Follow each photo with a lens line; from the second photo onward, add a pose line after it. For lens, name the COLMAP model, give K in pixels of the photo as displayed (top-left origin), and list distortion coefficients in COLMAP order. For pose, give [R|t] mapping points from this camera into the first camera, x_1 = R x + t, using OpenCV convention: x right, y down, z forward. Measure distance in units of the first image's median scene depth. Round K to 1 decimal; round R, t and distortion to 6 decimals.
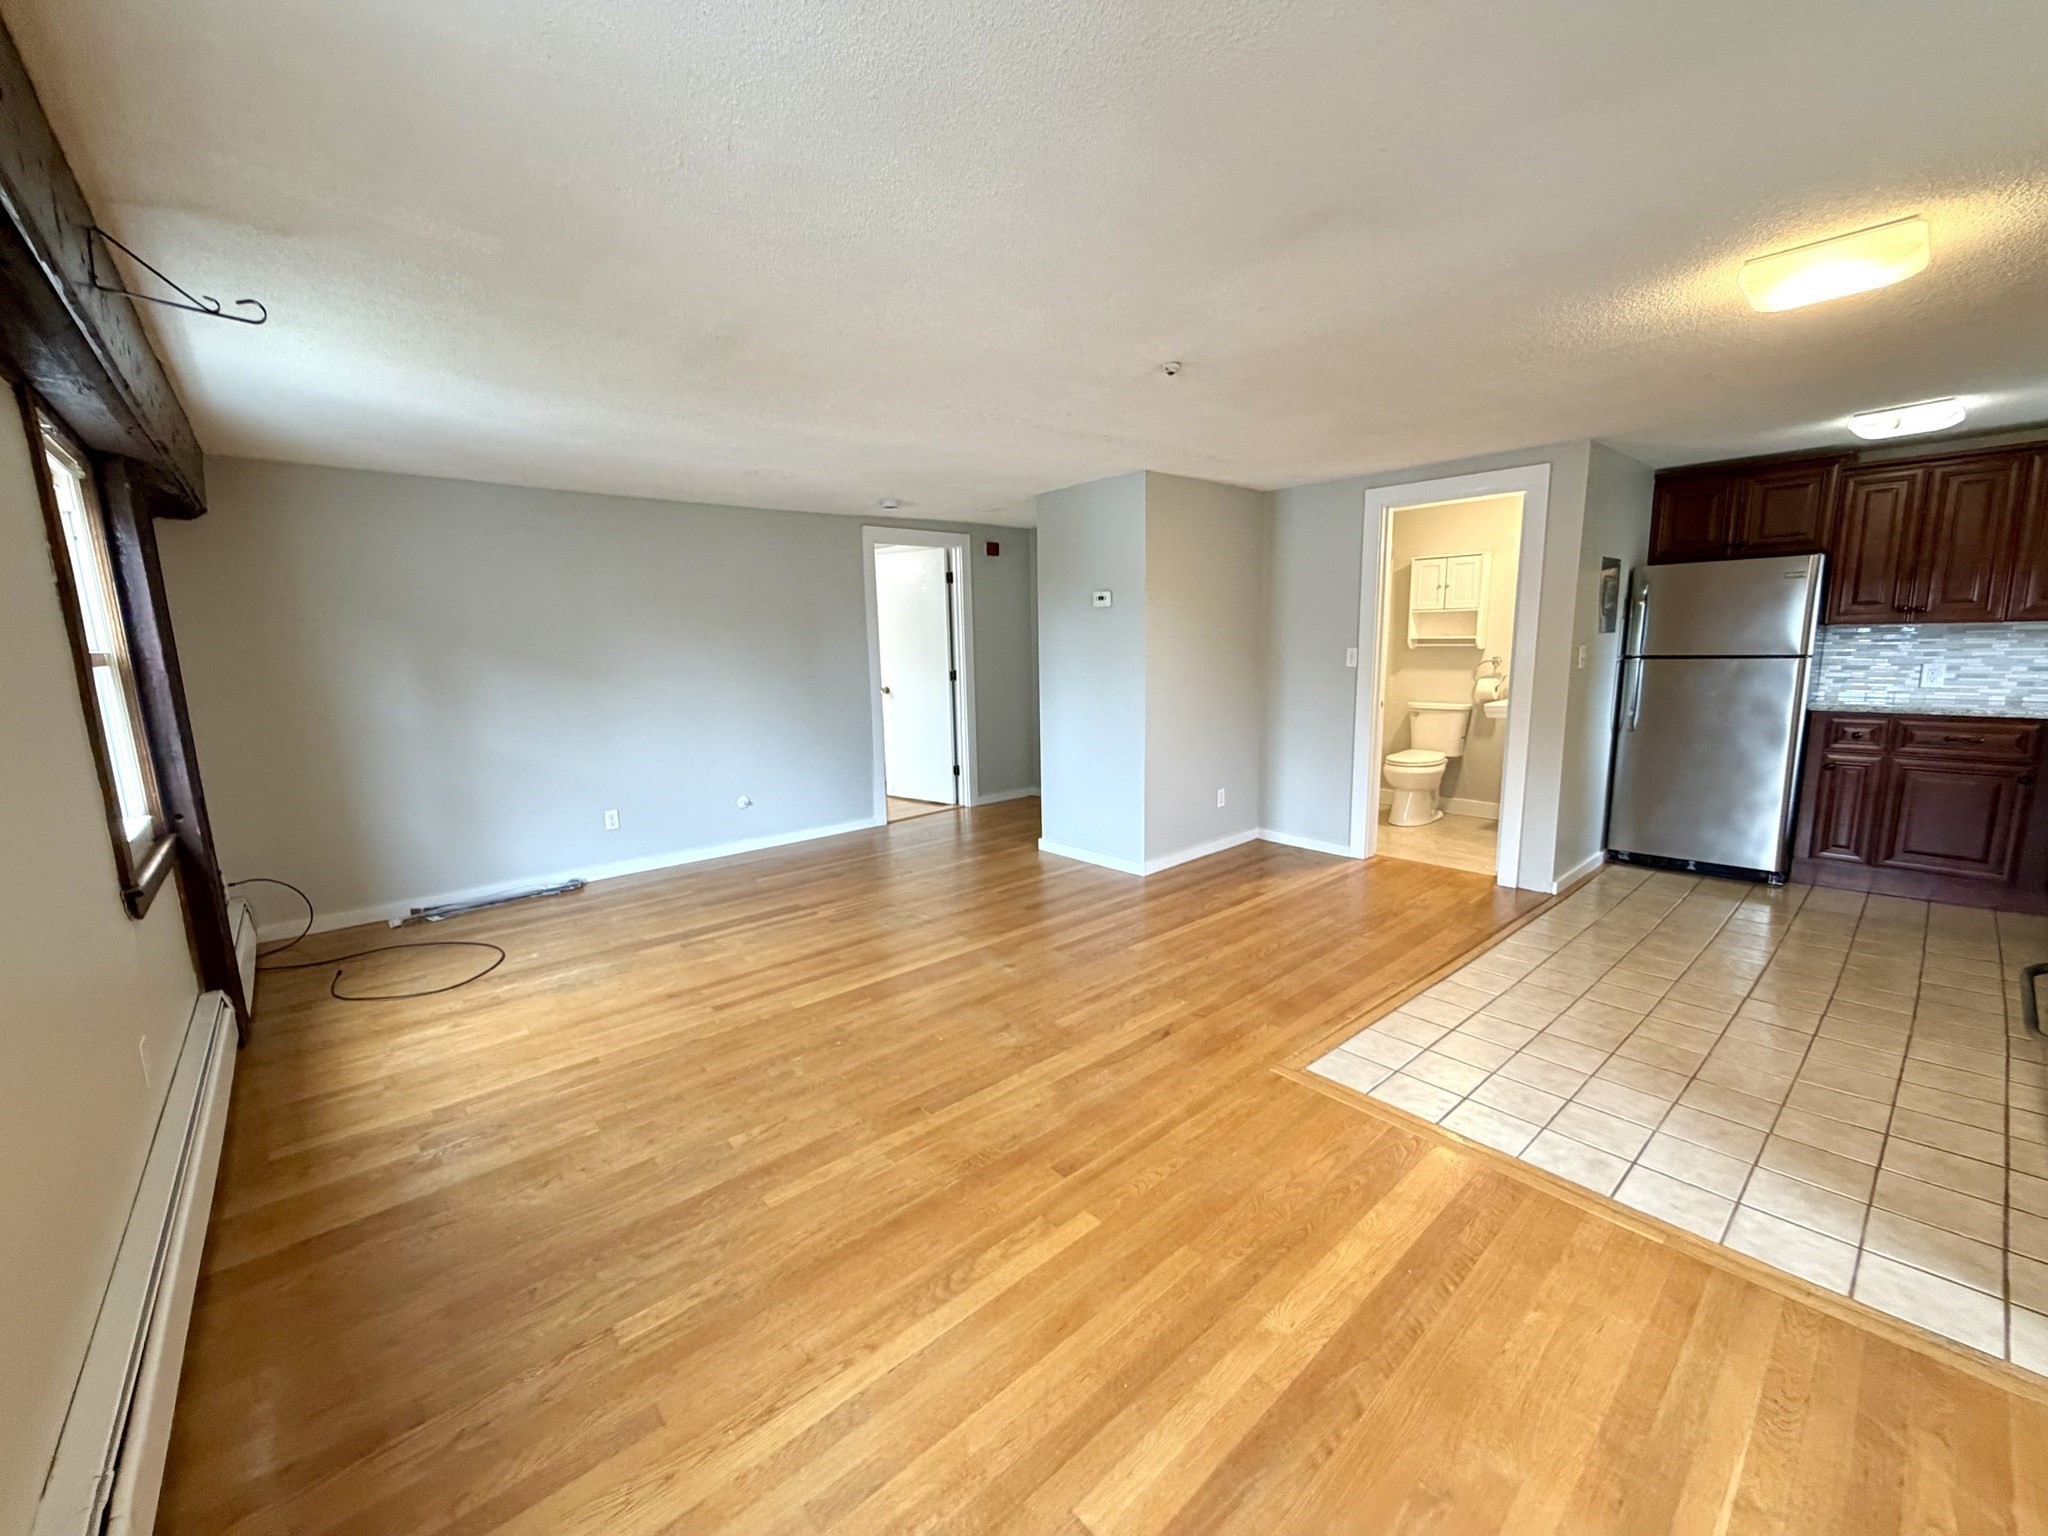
lens RADIAL K [[807.1, 0, 1017.9], [0, 807.1, 770.1], [0, 0, 1]] dist [-0.002131, 0.000042]
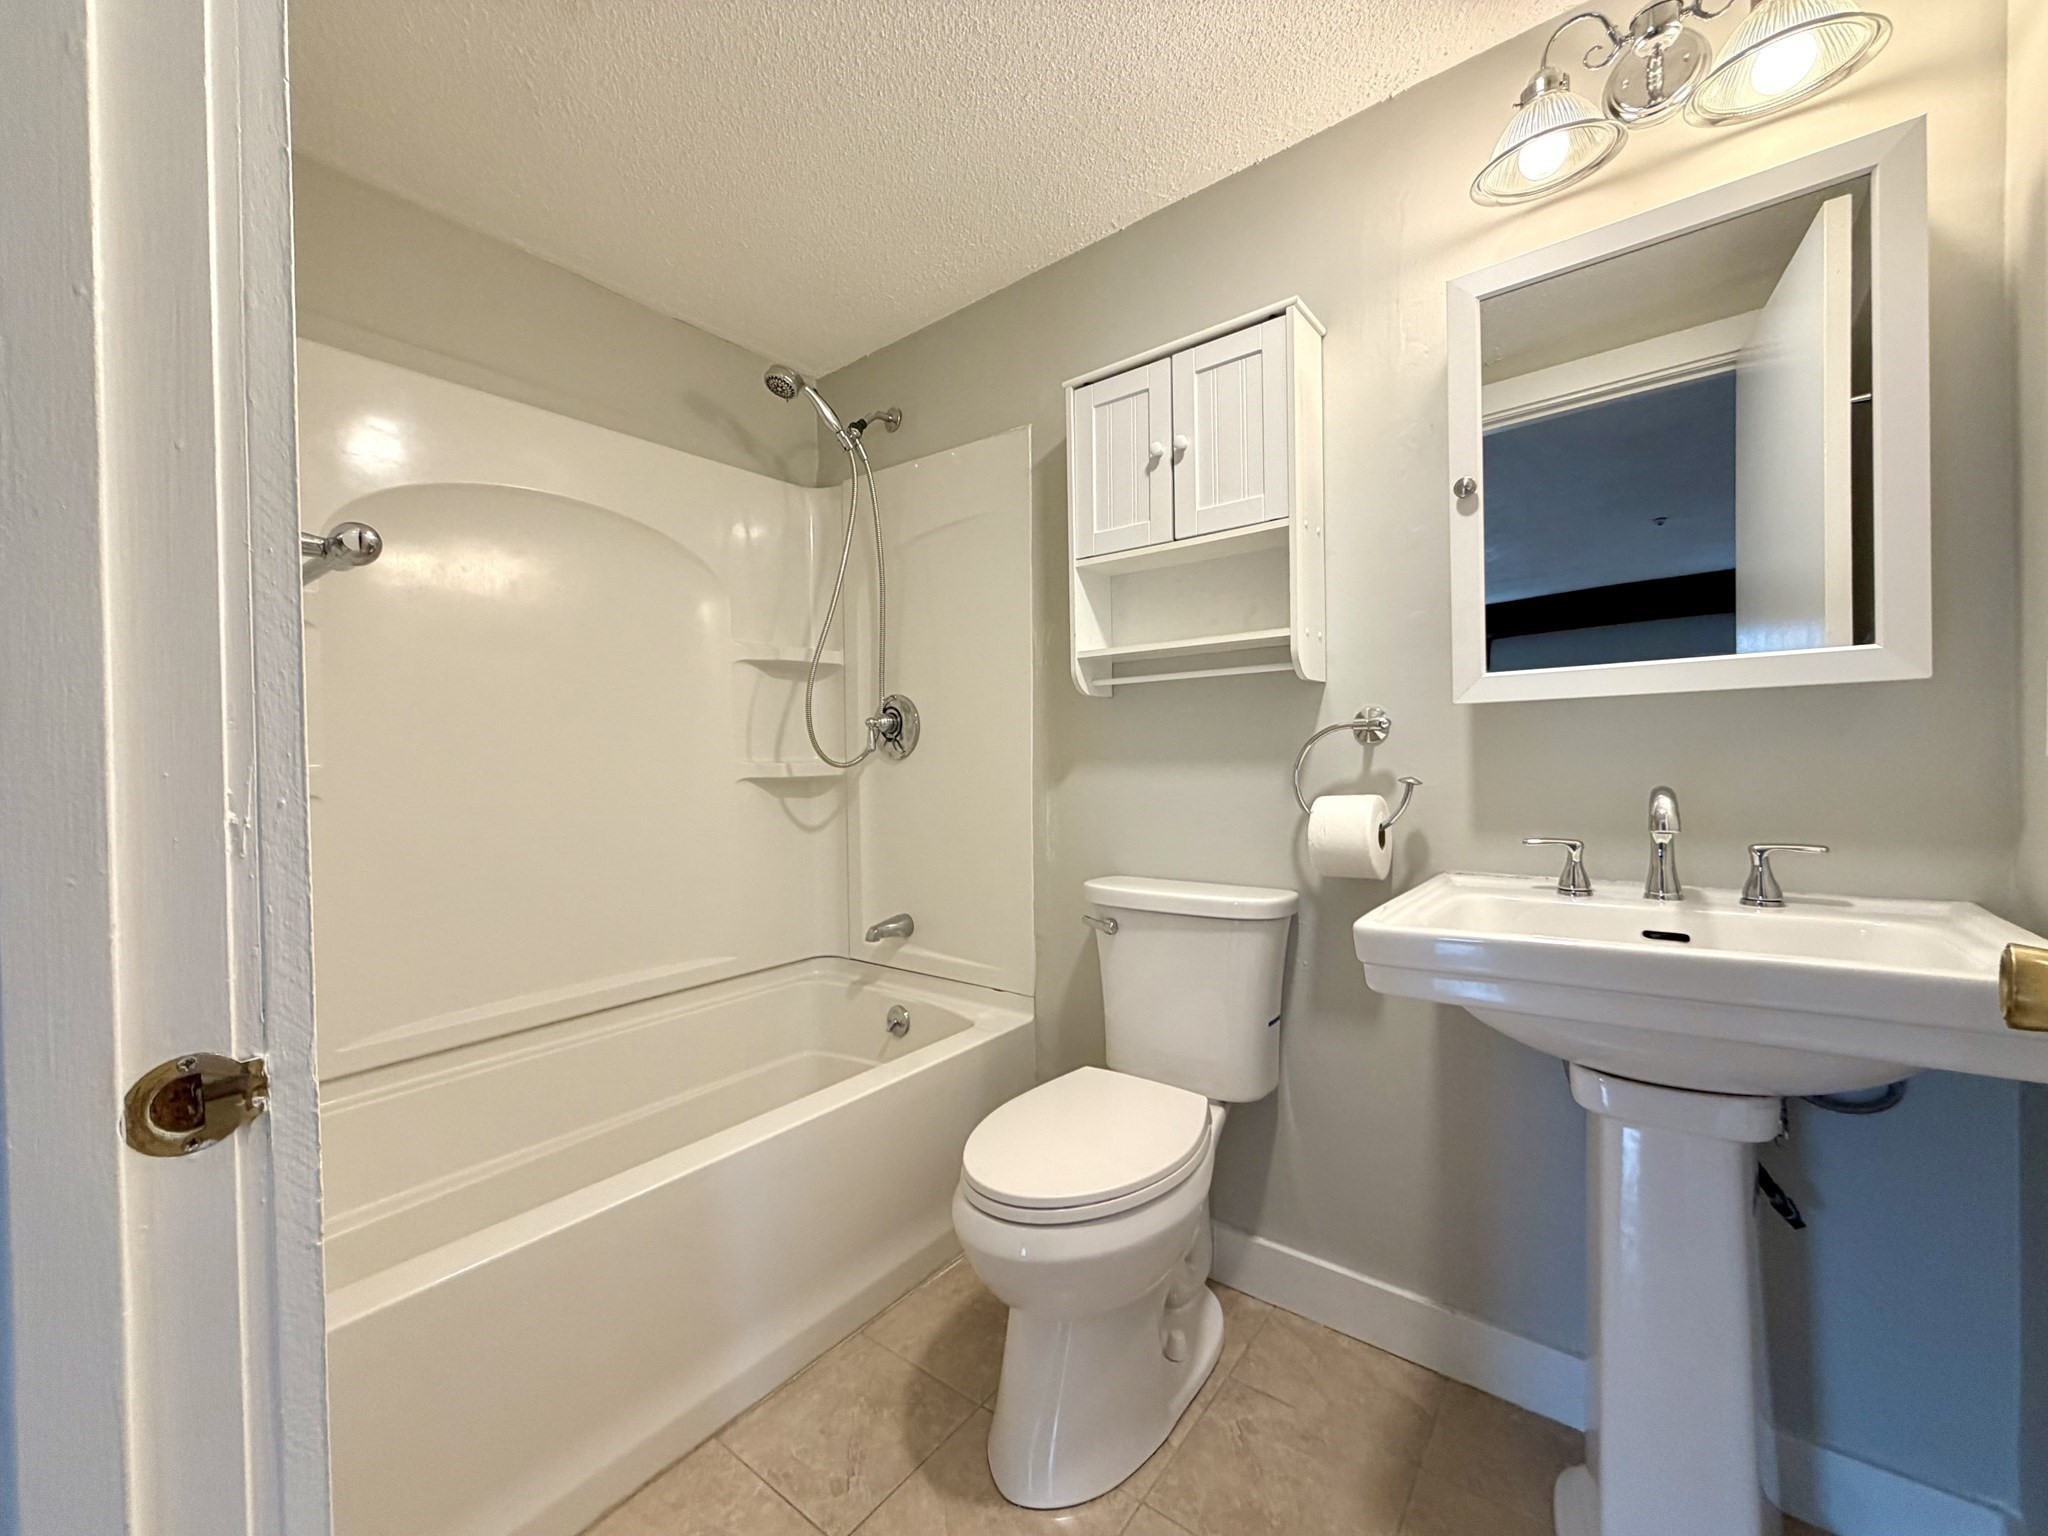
lens RADIAL K [[807.1, 0, 1038.1], [0, 807.1, 759.2], [0, 0, 1]] dist [-0.002131, 0.000042]
pose [[0.978857, -0.002148, 0.204537, 0.425426], [0.032331, 0.989000, -0.144338, -0.088982], [-0.201977, 0.147899, 0.968159, 0.753050]]
